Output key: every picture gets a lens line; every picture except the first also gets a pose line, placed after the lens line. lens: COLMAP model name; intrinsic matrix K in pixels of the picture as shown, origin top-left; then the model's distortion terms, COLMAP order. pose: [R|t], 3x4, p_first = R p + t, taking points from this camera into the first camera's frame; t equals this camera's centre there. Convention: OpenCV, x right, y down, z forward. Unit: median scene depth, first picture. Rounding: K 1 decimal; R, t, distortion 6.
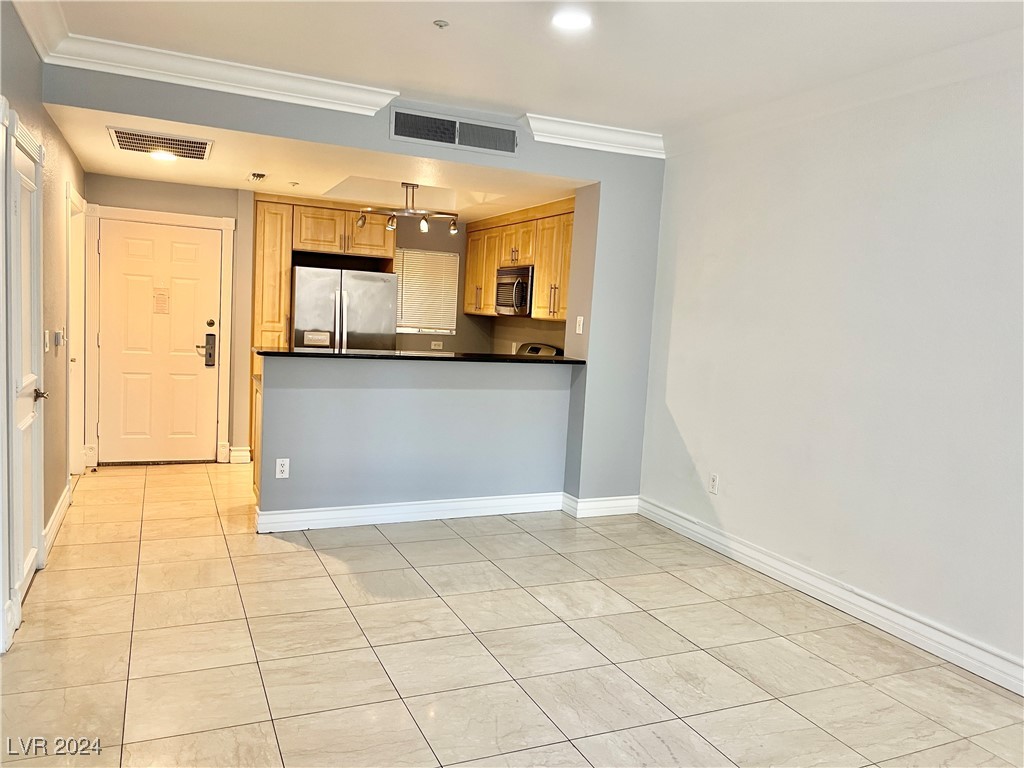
lens RADIAL K [[773.9, 0, 524.4], [0, 773.9, 410.4], [0, 0, 1]] dist [0.042591, -0.041925]
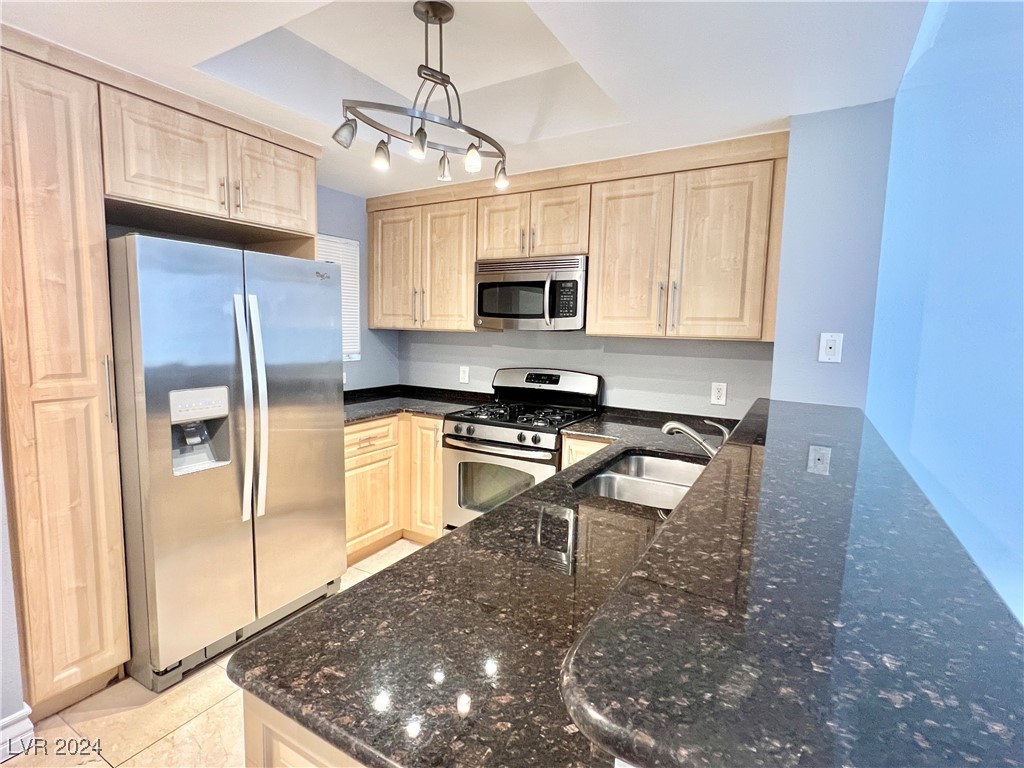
lens RADIAL K [[506.9, 0, 508.5], [0, 506.9, 387.6], [0, 0, 1]] dist [-0.004440, 0.001534]
pose [[0.820306, -0.106933, 0.561840, -0.398946], [0.096736, 0.994153, 0.047976, -0.138512], [-0.563685, 0.014995, 0.825854, 0.927941]]
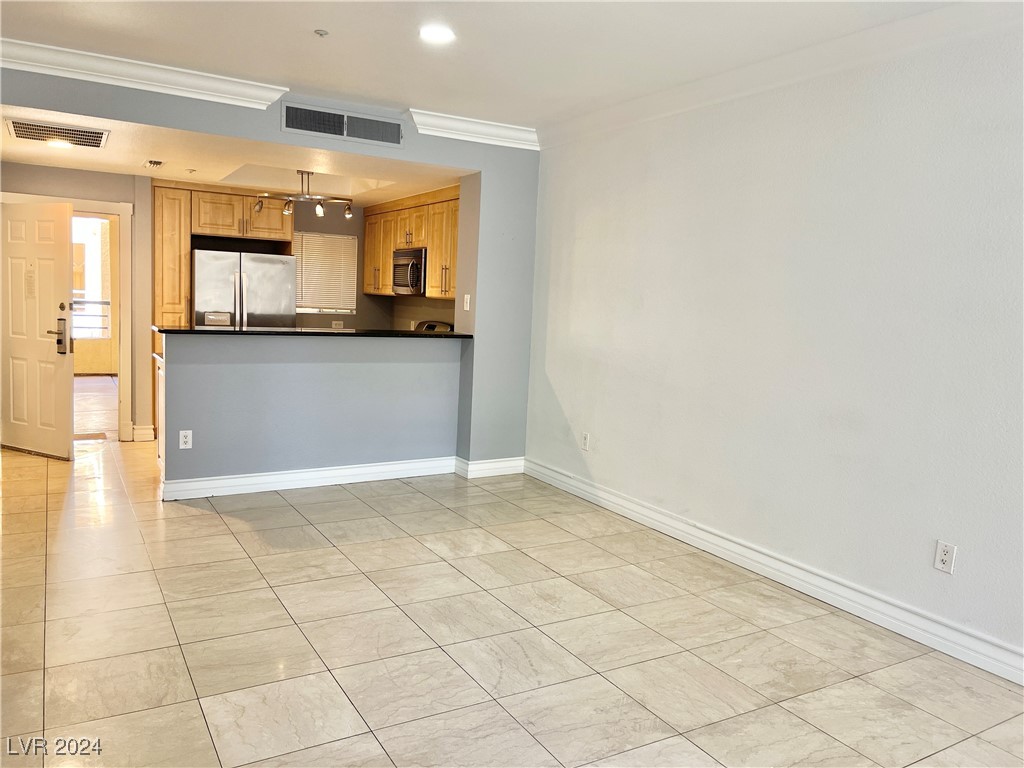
lens RADIAL K [[773.9, 0, 515.8], [0, 773.9, 393.8], [0, 0, 1]] dist [0.042591, -0.041925]
pose [[0.995003, -0.023985, 0.096925, 0.035672], [0.023809, 0.999712, 0.002978, 0.019070], [-0.096968, -0.000656, 0.995287, -0.103151]]
